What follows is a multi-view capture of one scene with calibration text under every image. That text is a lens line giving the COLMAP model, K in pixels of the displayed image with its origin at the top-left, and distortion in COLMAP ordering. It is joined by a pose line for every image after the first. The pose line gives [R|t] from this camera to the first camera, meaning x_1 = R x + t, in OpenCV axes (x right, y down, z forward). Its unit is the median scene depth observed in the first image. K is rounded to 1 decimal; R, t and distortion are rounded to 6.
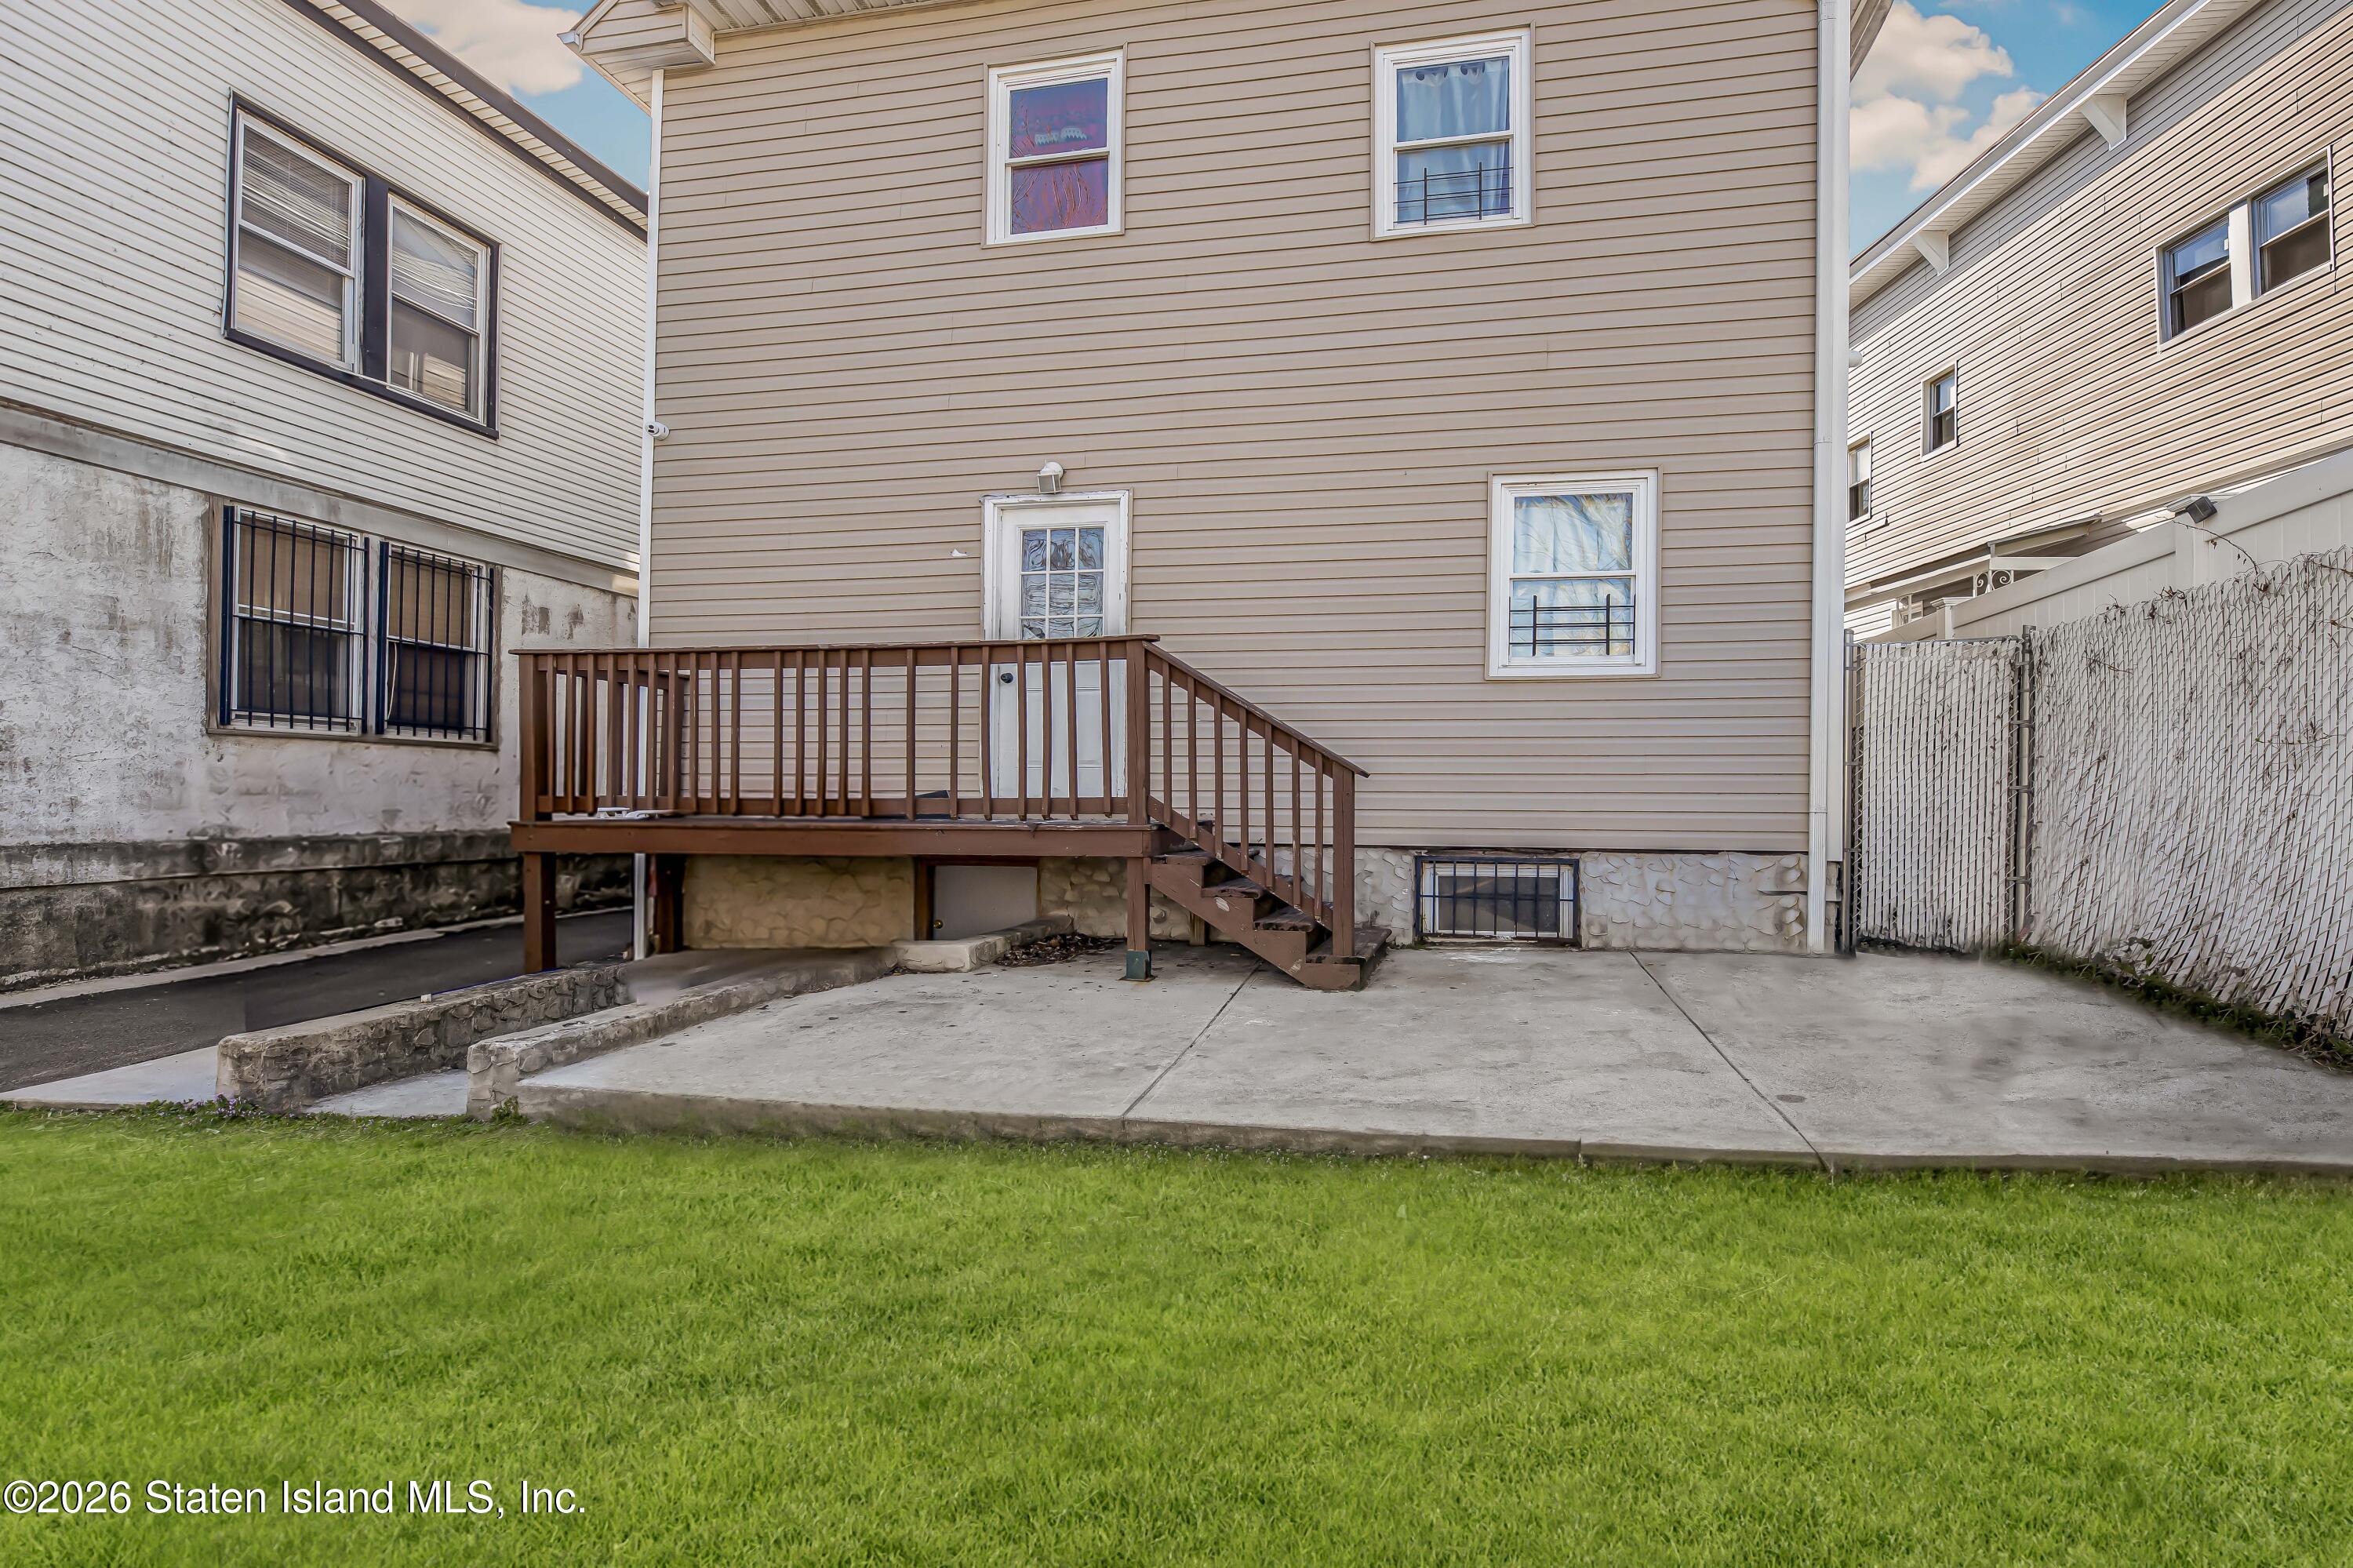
lens RADIAL K [[1031.4, 0, 1176.1], [0, 1031.4, 741.6], [0, 0, 1]] dist [-0.010481, 0.000021]
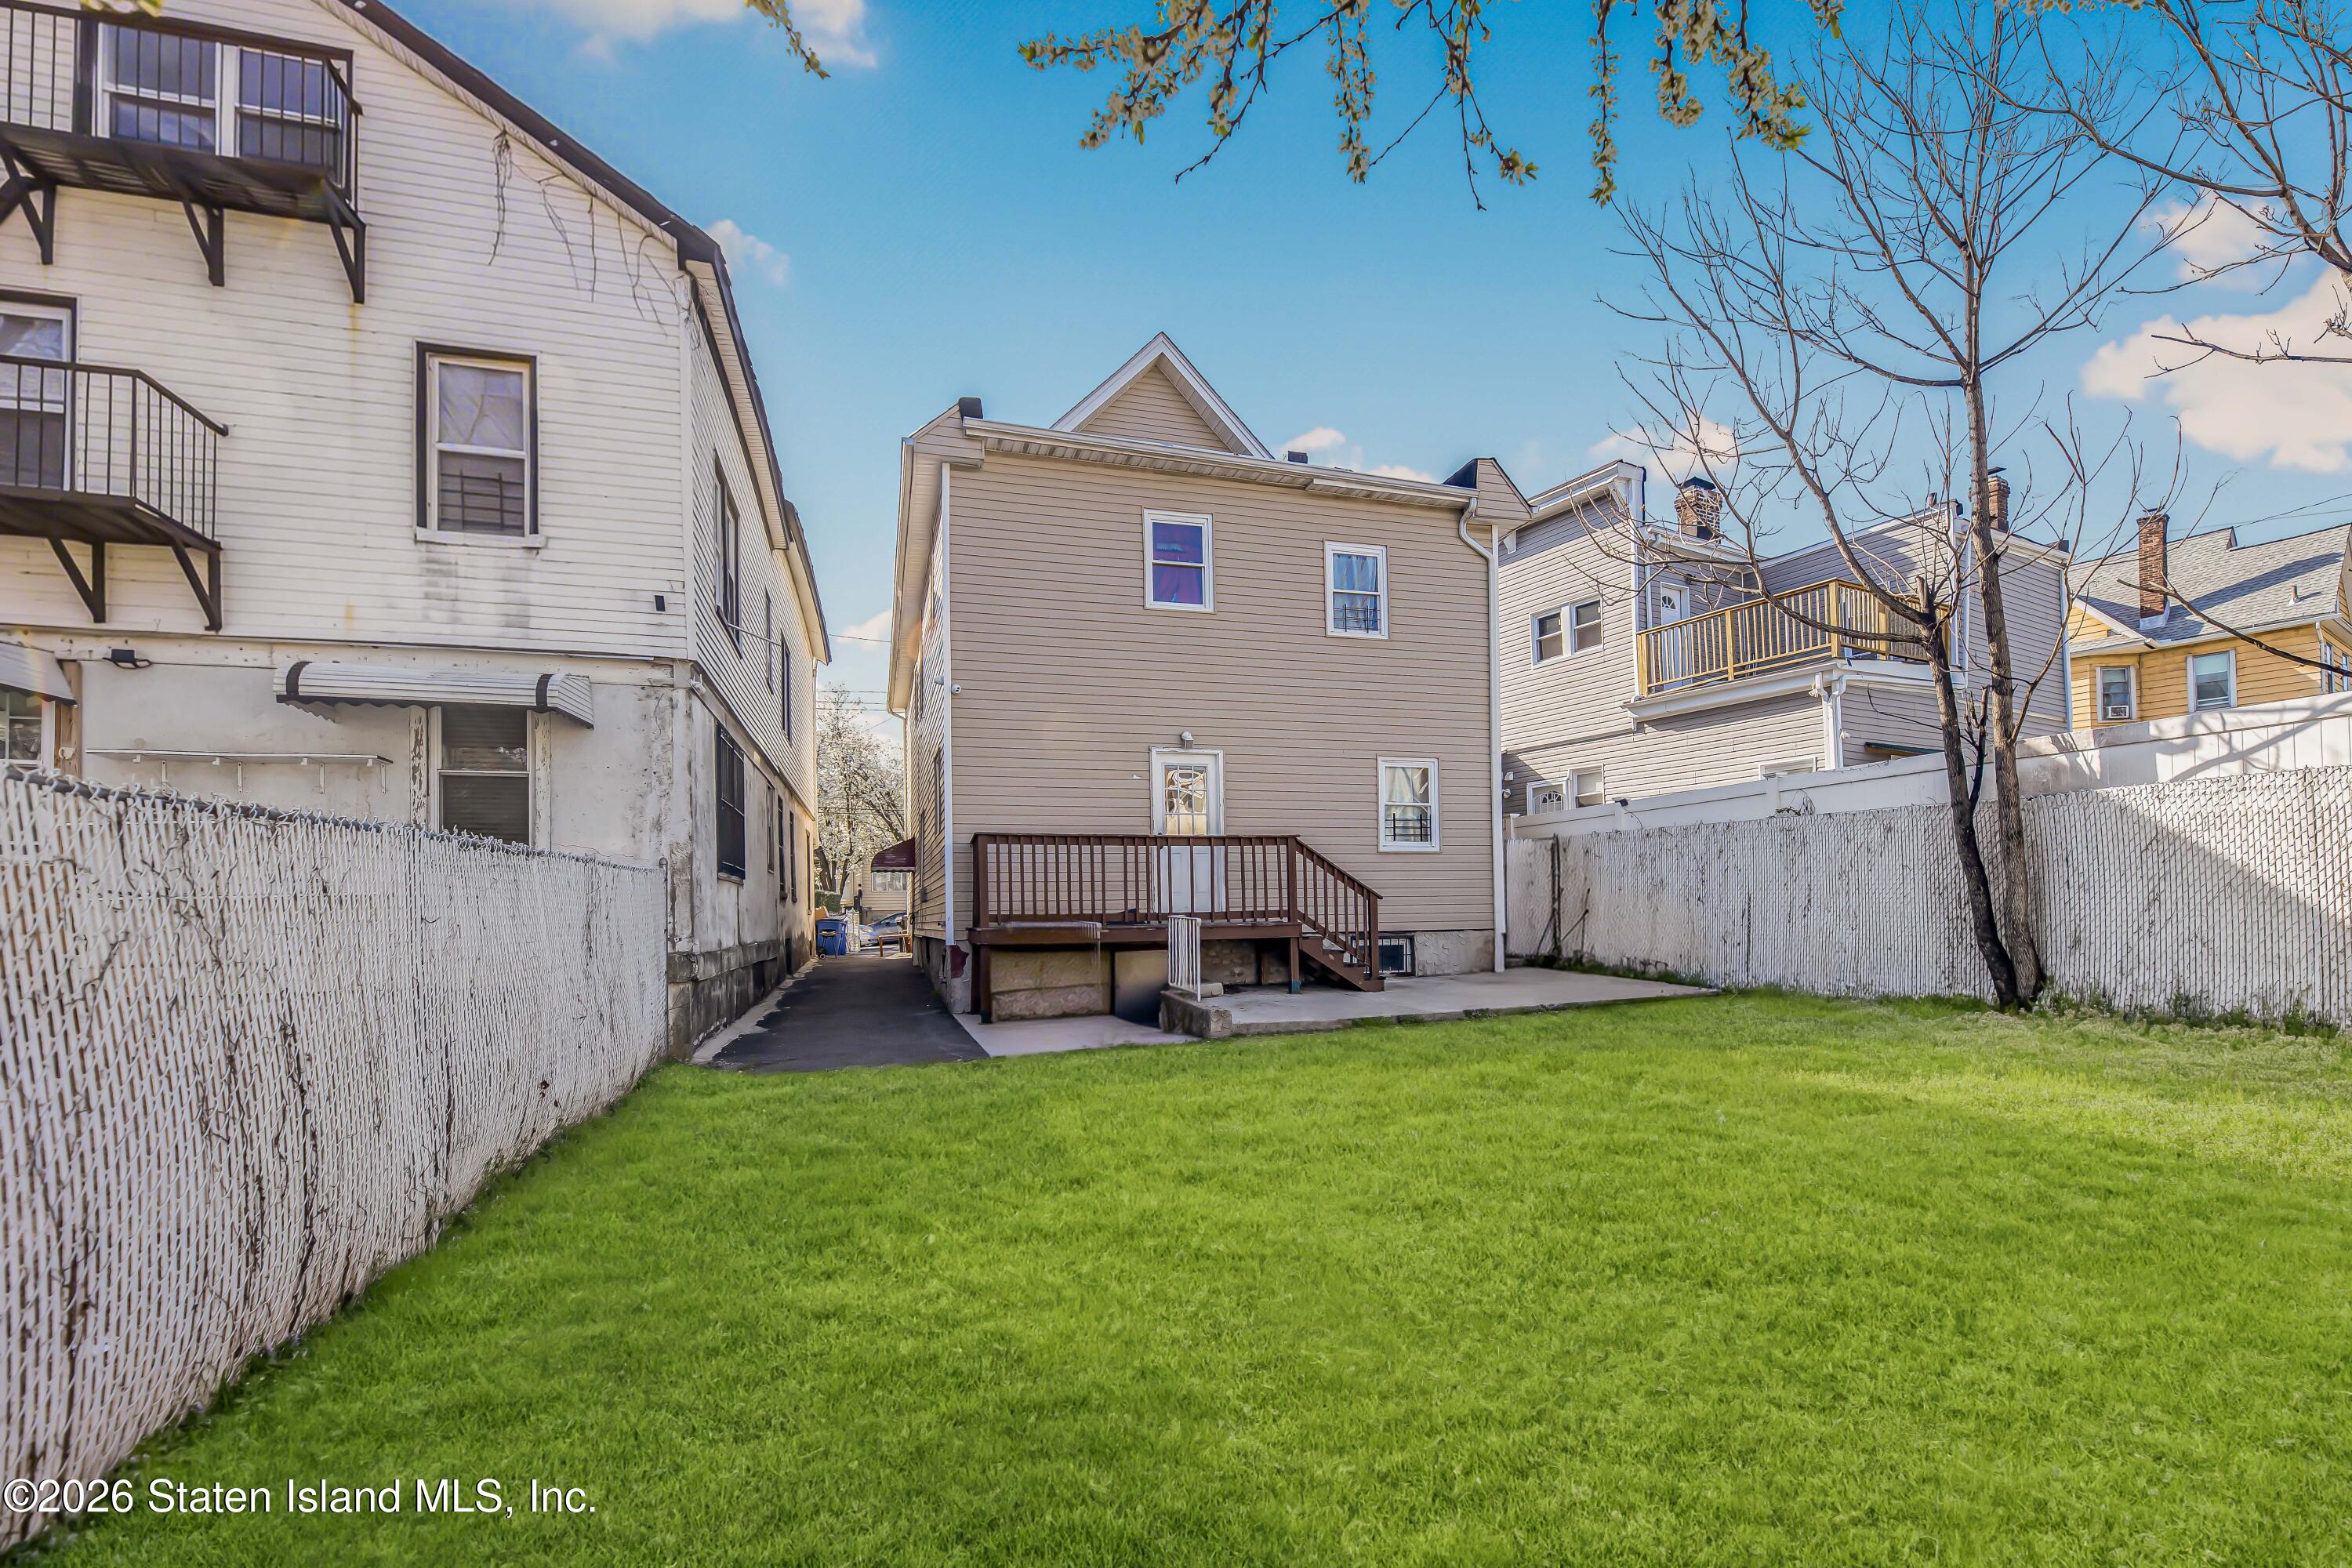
lens RADIAL K [[1006.2, 0, 1176.0], [0, 1006.2, 784.0], [0, 0, 1]] dist [-0.001597, -0.000342]
pose [[0.868303, 0.045441, 0.493948, -1.093811], [-0.014935, 0.997739, -0.065532, -0.057709], [-0.495809, 0.049524, 0.867019, -0.606155]]
